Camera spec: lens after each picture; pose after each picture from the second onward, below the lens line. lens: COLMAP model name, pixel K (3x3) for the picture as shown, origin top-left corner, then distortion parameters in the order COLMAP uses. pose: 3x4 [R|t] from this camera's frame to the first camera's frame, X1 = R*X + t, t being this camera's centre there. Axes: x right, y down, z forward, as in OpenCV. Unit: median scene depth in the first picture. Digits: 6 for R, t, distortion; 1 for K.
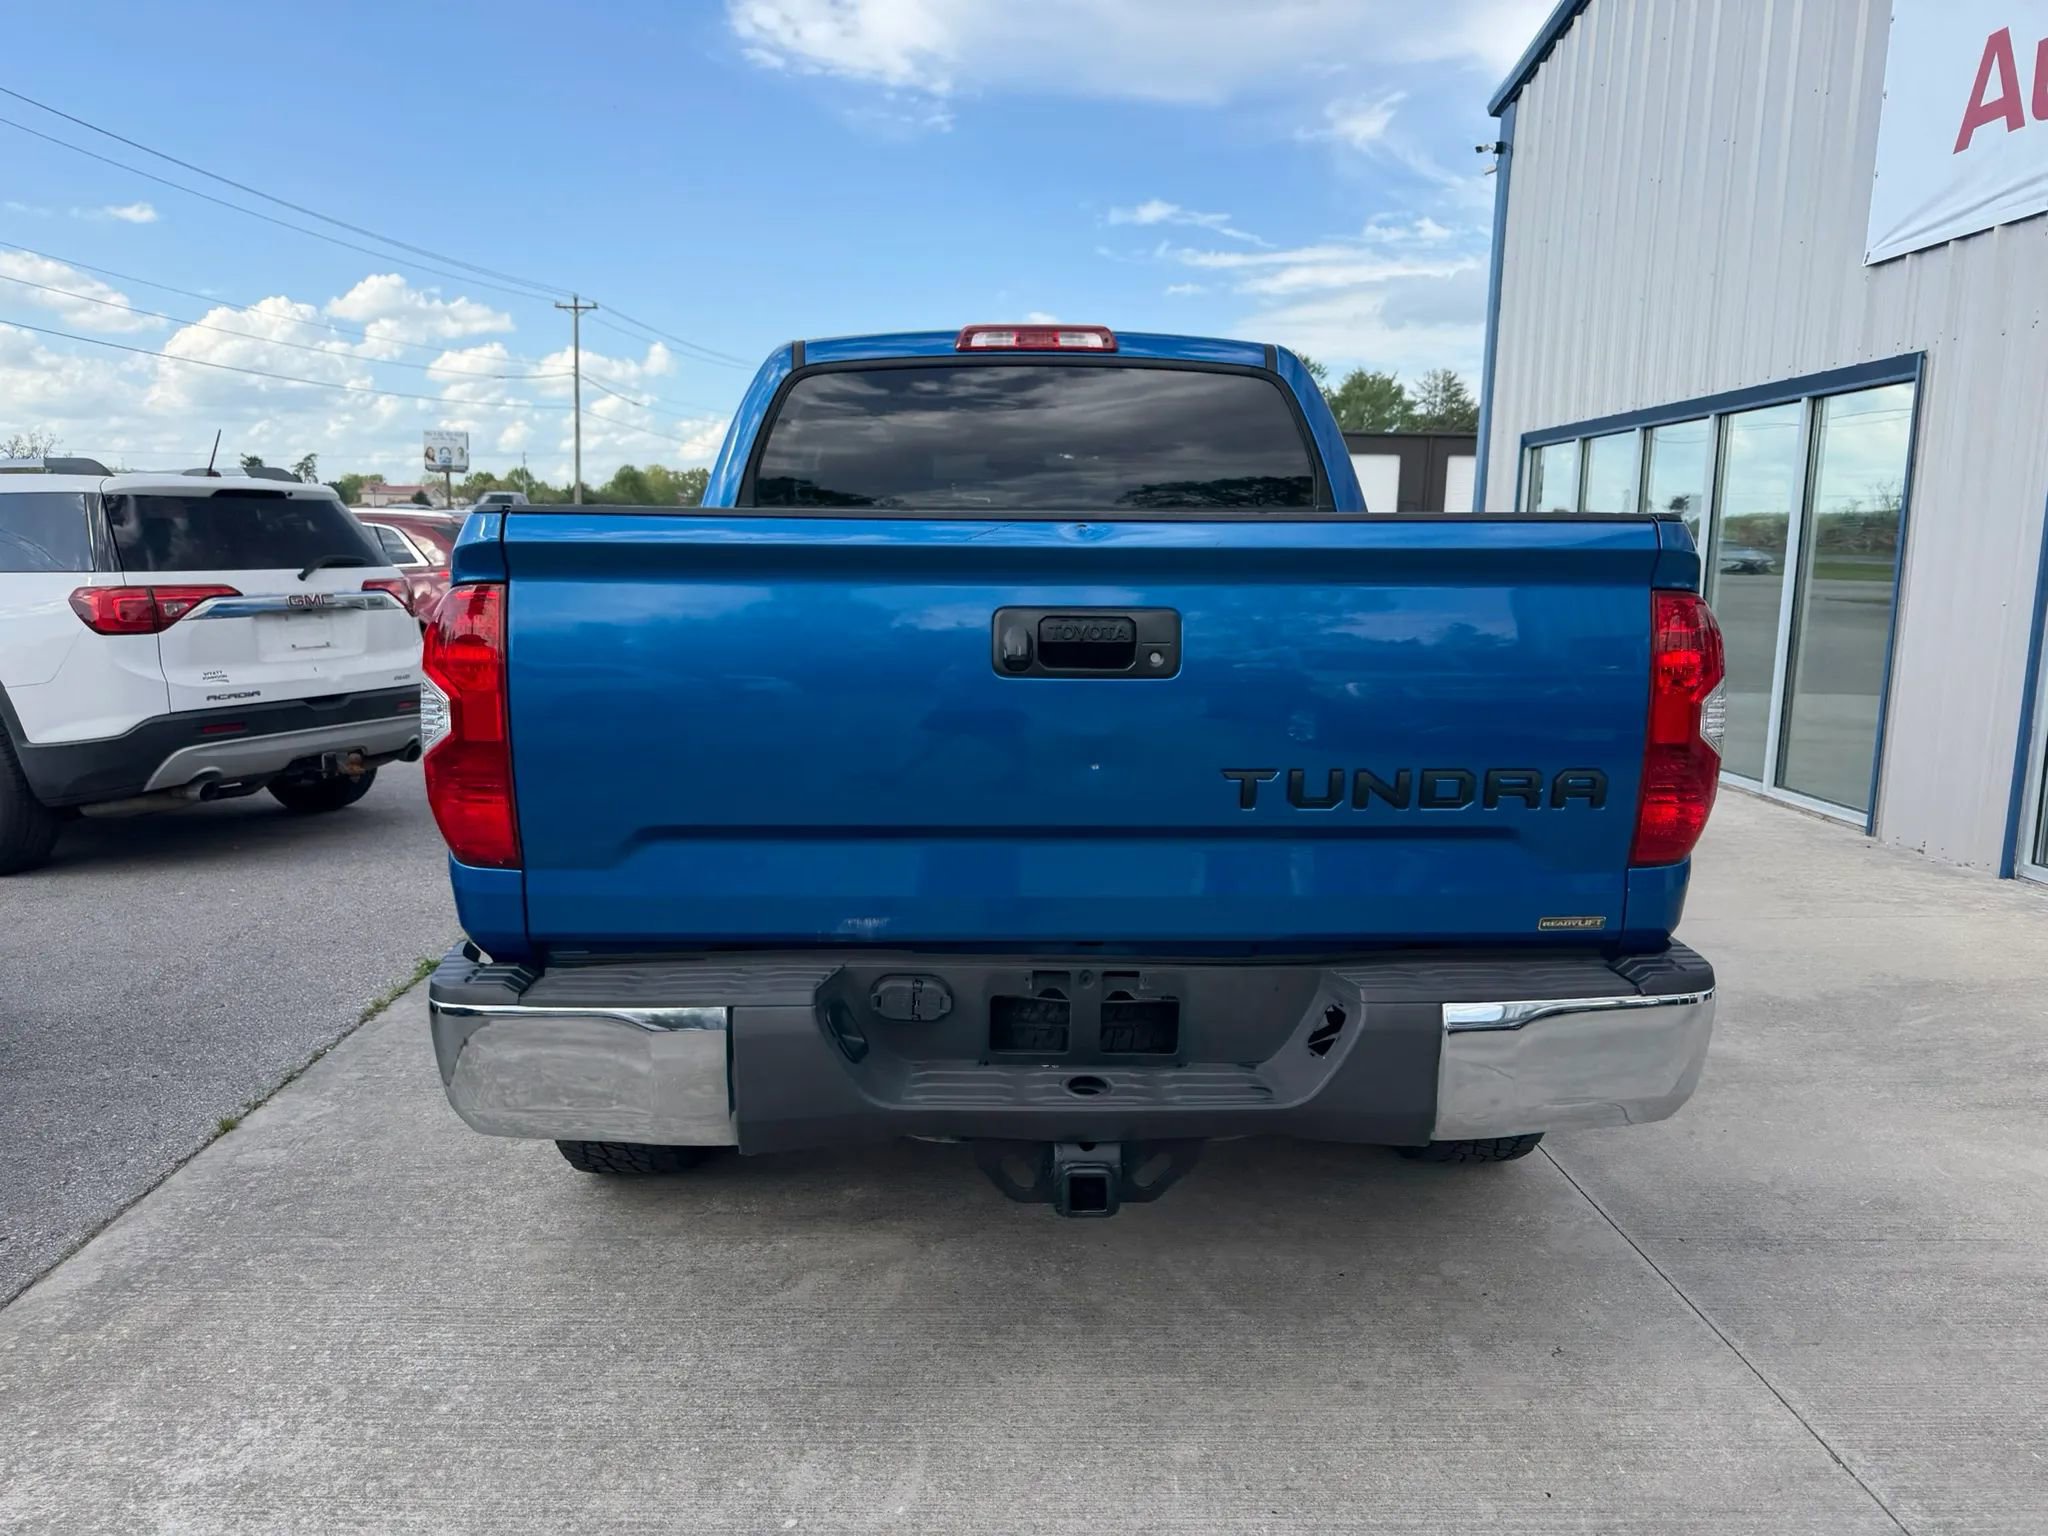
lens RADIAL K [[1450.8, 0, 1033.6], [0, 1450.8, 764.8], [0, 0, 1]] dist [0.018735, -0.024590]
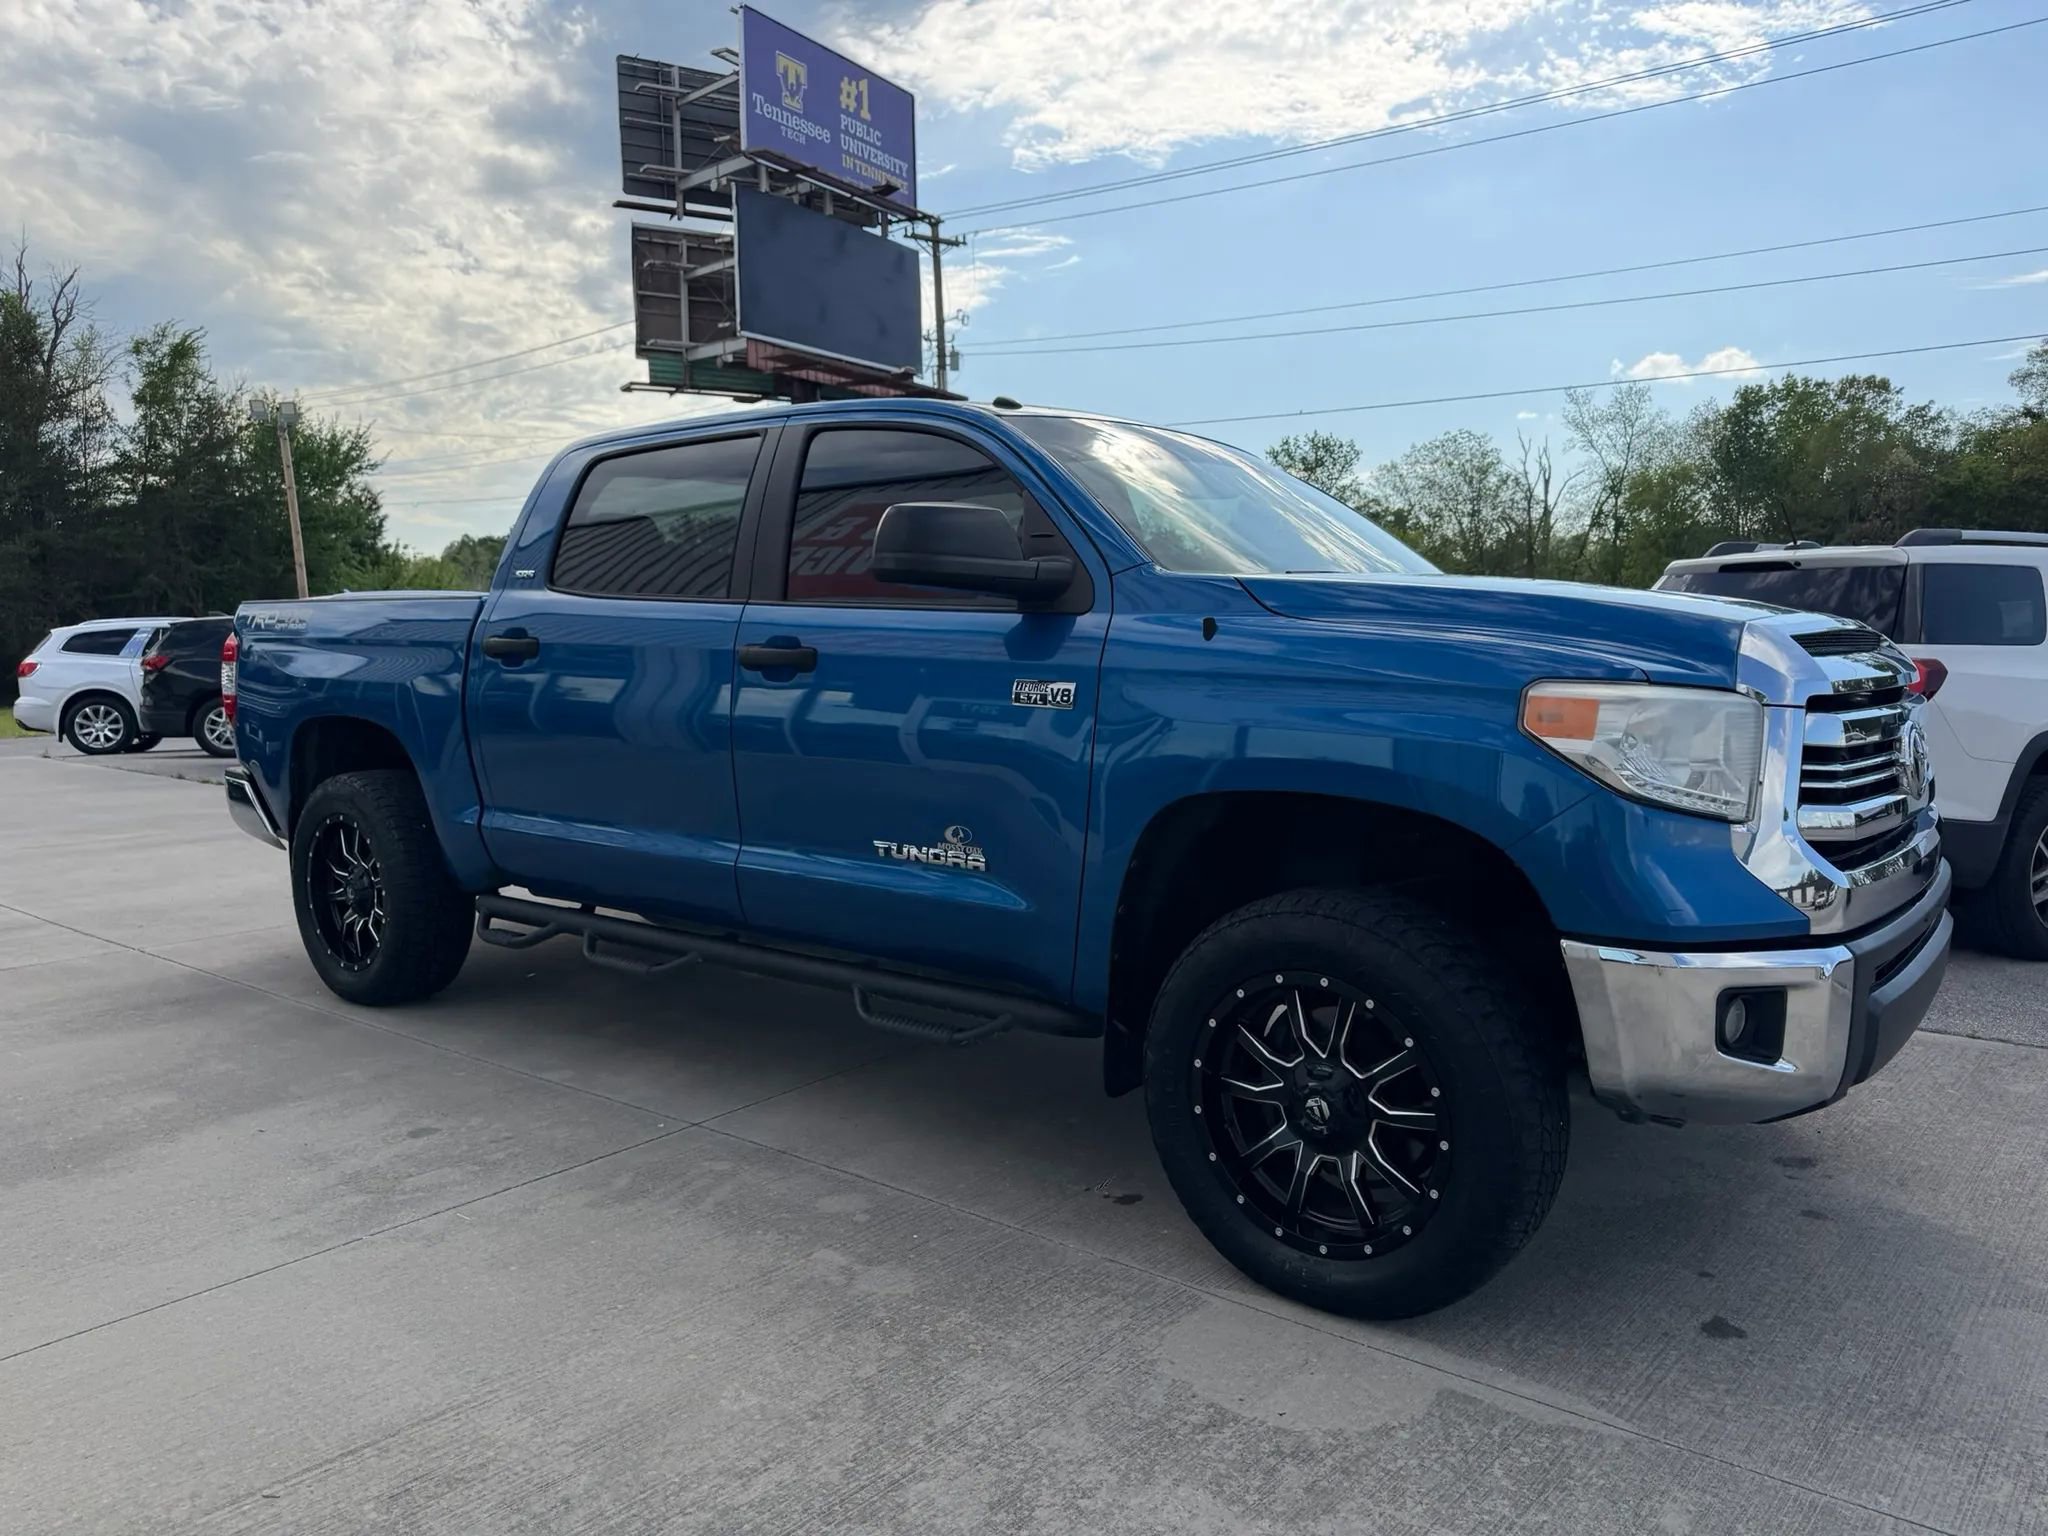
lens RADIAL K [[1450.8, 0, 1033.4], [0, 1450.8, 773.2], [0, 0, 1]] dist [0.018735, -0.024590]
pose [[-0.643269, 0.074056, -0.762050, 1.279356], [-0.114445, 0.974829, 0.191340, -0.445560], [0.757038, 0.210296, -0.618602, 3.122363]]
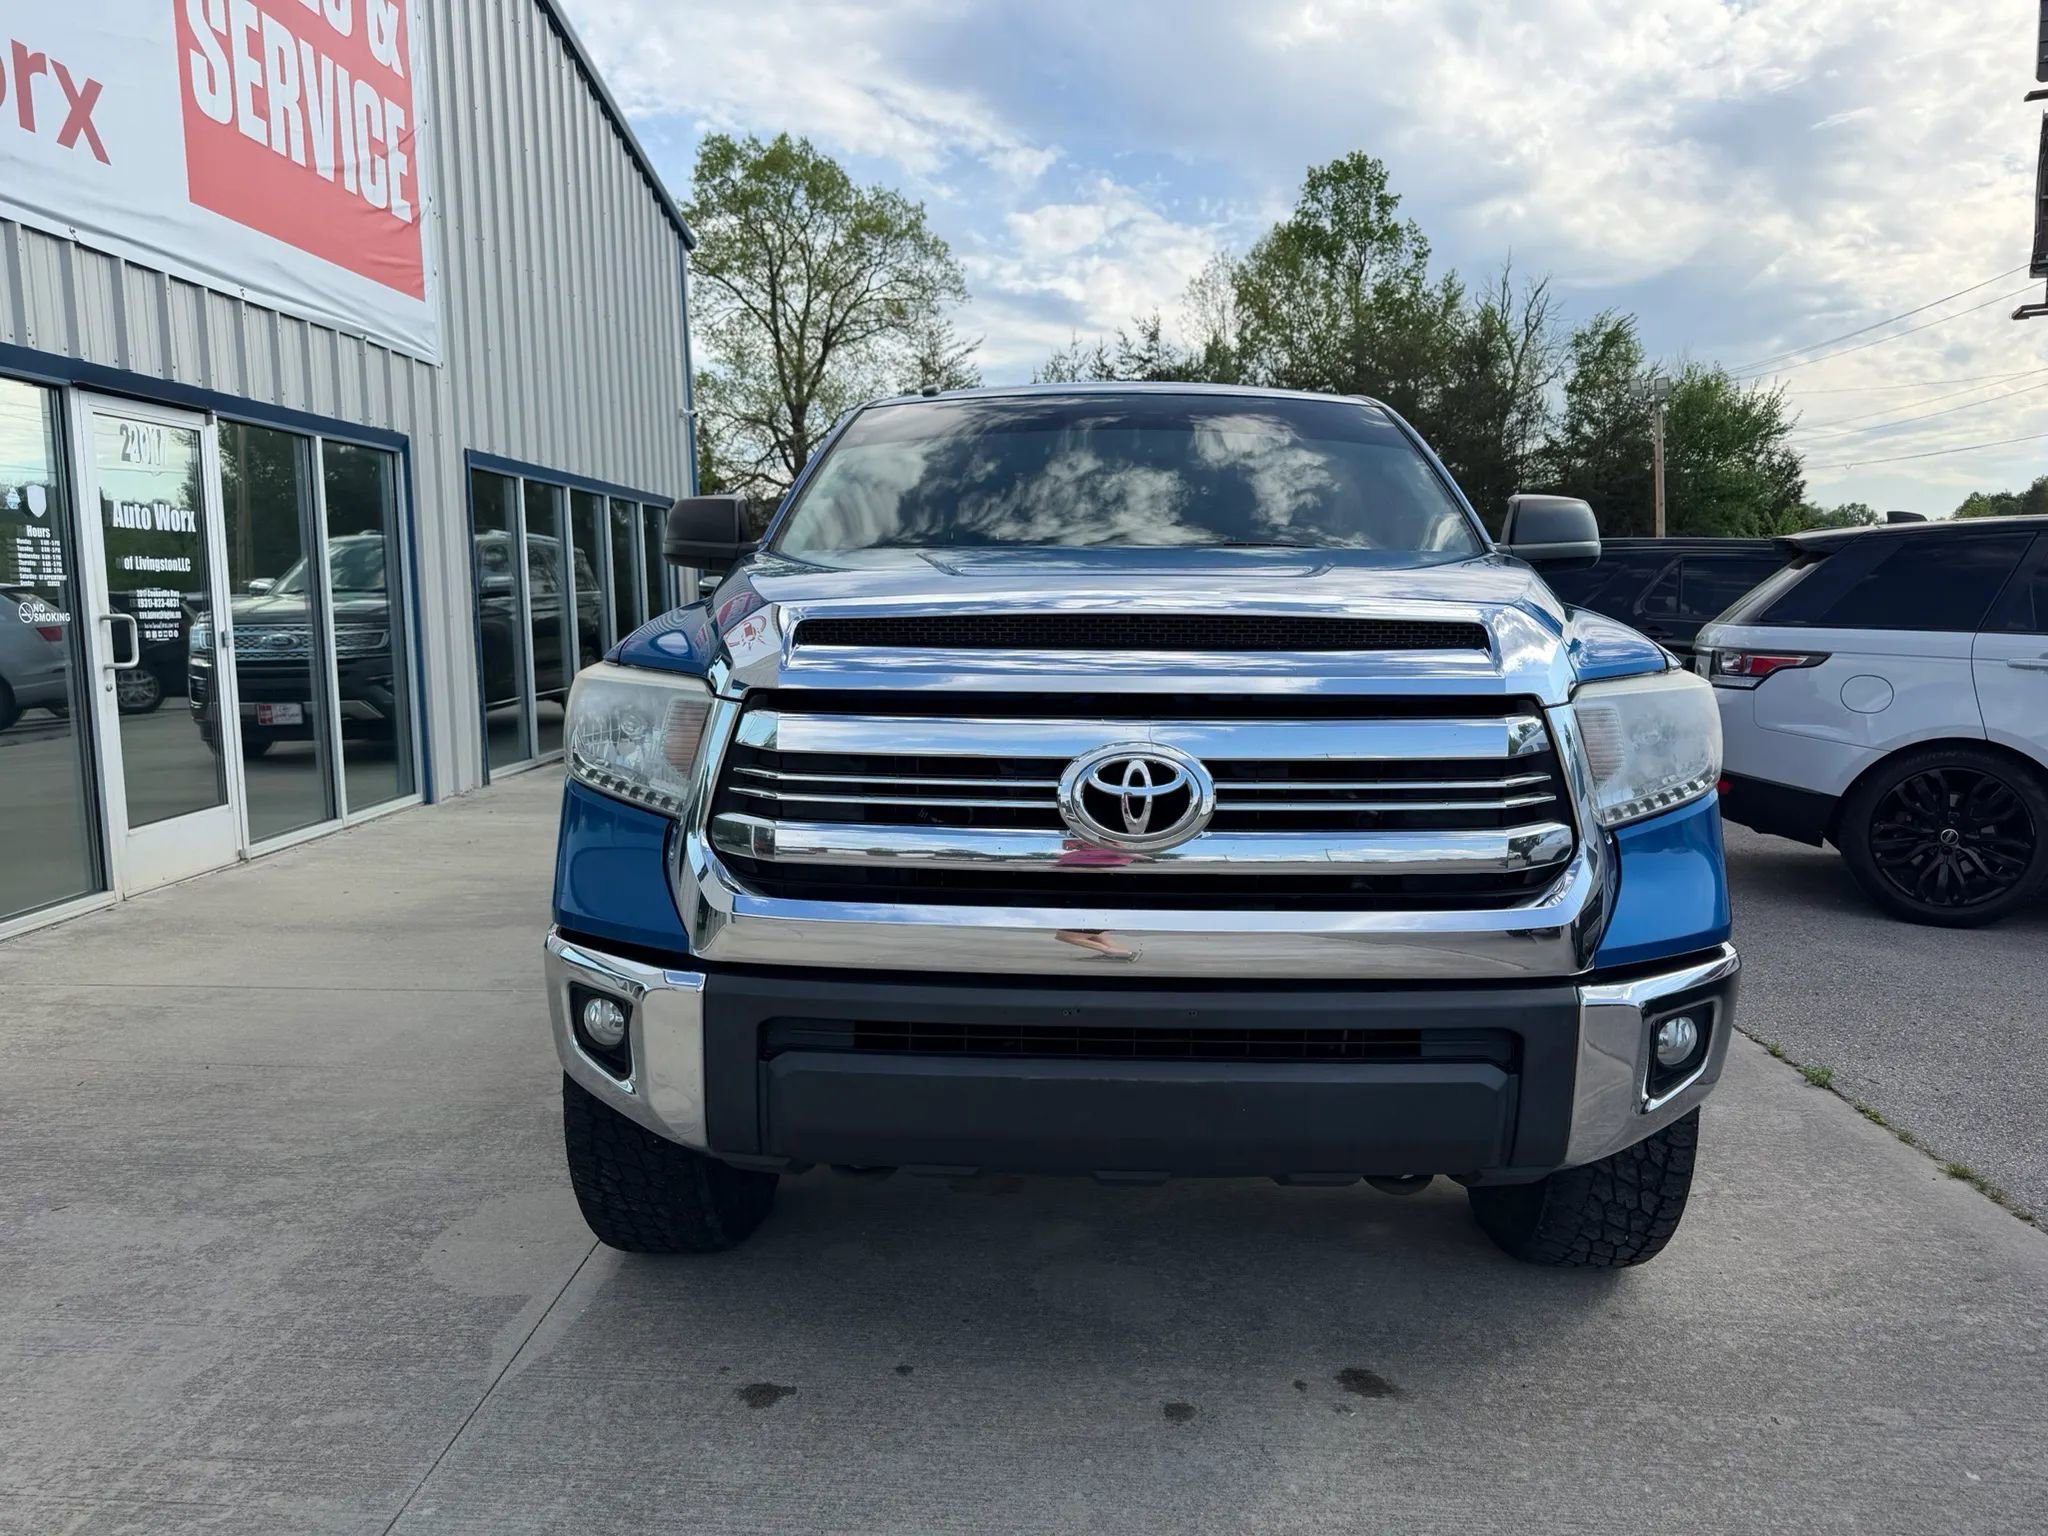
lens RADIAL K [[1450.8, 0, 1040.6], [0, 1450.8, 768.4], [0, 0, 1]] dist [0.018735, -0.024590]
pose [[-0.997653, -0.014690, 0.066884, -0.044316], [0.003546, 0.964328, 0.264685, -0.546596], [-0.068386, 0.264301, -0.962013, 3.715342]]
